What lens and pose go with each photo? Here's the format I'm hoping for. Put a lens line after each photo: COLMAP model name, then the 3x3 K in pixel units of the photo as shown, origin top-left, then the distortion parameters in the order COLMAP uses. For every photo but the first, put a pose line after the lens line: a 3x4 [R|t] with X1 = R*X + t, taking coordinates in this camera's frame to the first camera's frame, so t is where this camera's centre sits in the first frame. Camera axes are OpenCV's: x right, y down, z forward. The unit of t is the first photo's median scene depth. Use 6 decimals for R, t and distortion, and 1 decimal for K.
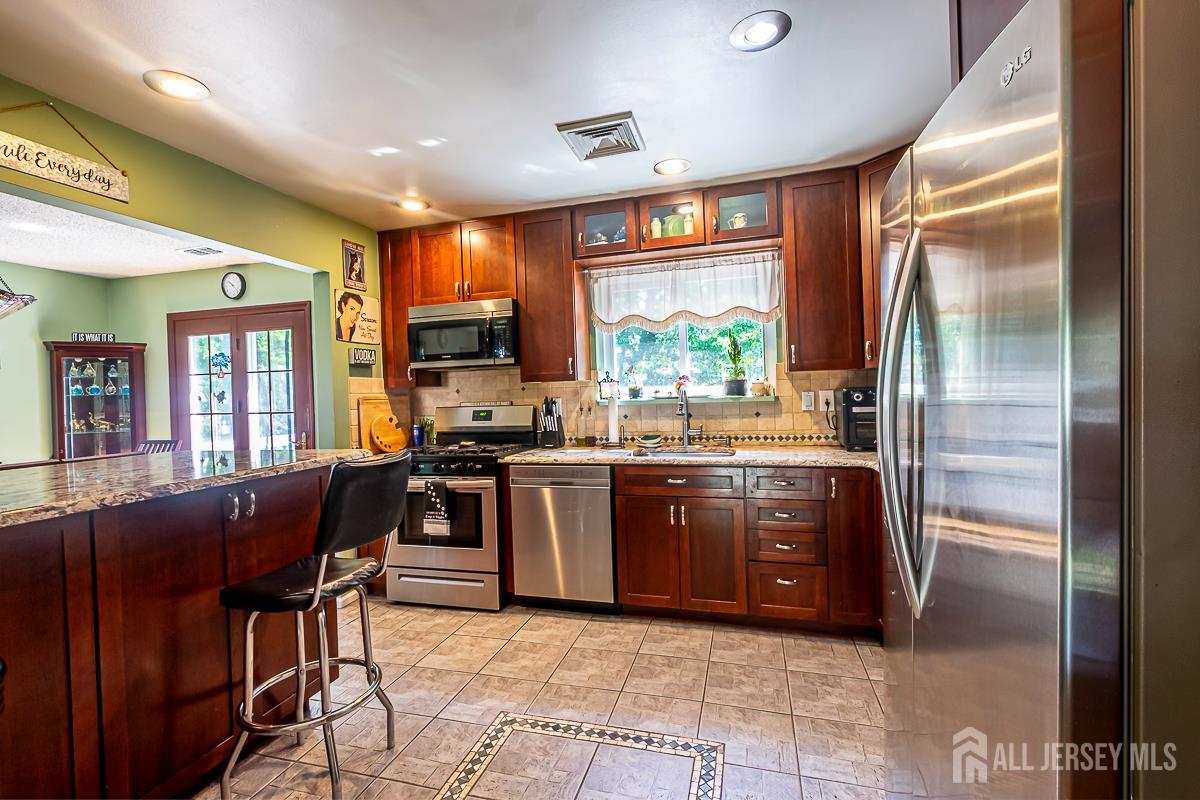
lens RADIAL K [[543.5, 0, 601.3], [0, 543.5, 392.1], [0, 0, 1]] dist [-0.000489, -0.001025]
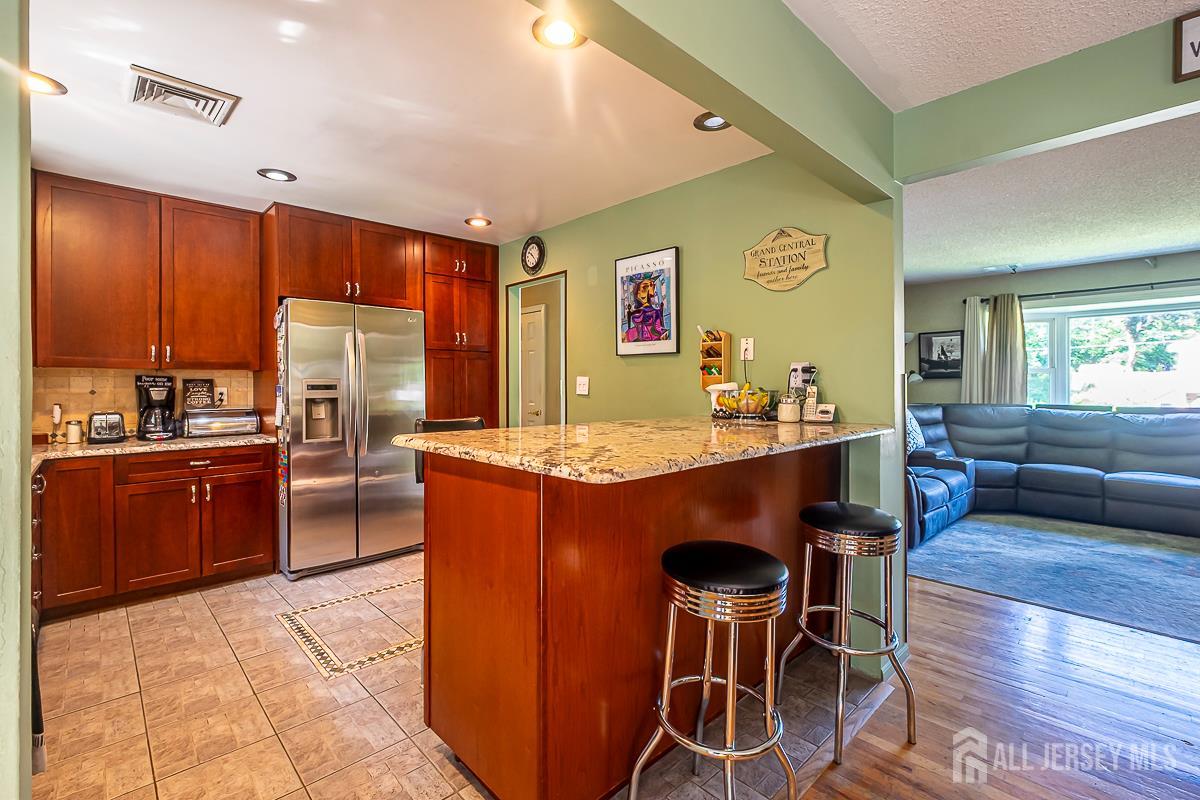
lens RADIAL K [[543.5, 0, 590.7], [0, 543.5, 388.5], [0, 0, 1]] dist [-0.000489, -0.001025]
pose [[-0.861023, 0.033000, 0.507494, -1.030207], [0.030879, 0.999444, -0.012600, 0.047061], [-0.507627, 0.004822, -0.861563, 1.443704]]
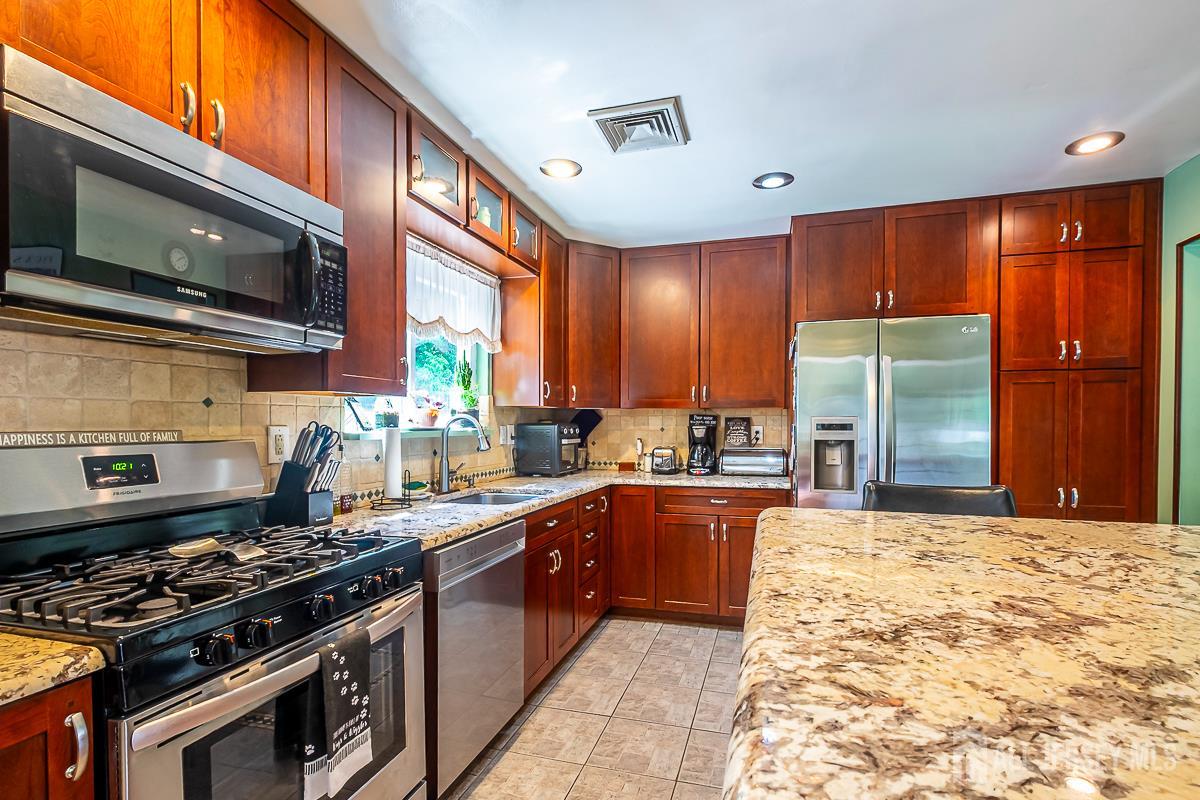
lens RADIAL K [[543.5, 0, 627.1], [0, 543.5, 432.8], [0, 0, 1]] dist [-0.000489, -0.001025]
pose [[-0.004773, 0.014701, 0.999881, -0.857852], [-0.002442, 0.999889, -0.014713, 0.034900], [-0.999986, -0.002512, -0.004736, 1.021910]]
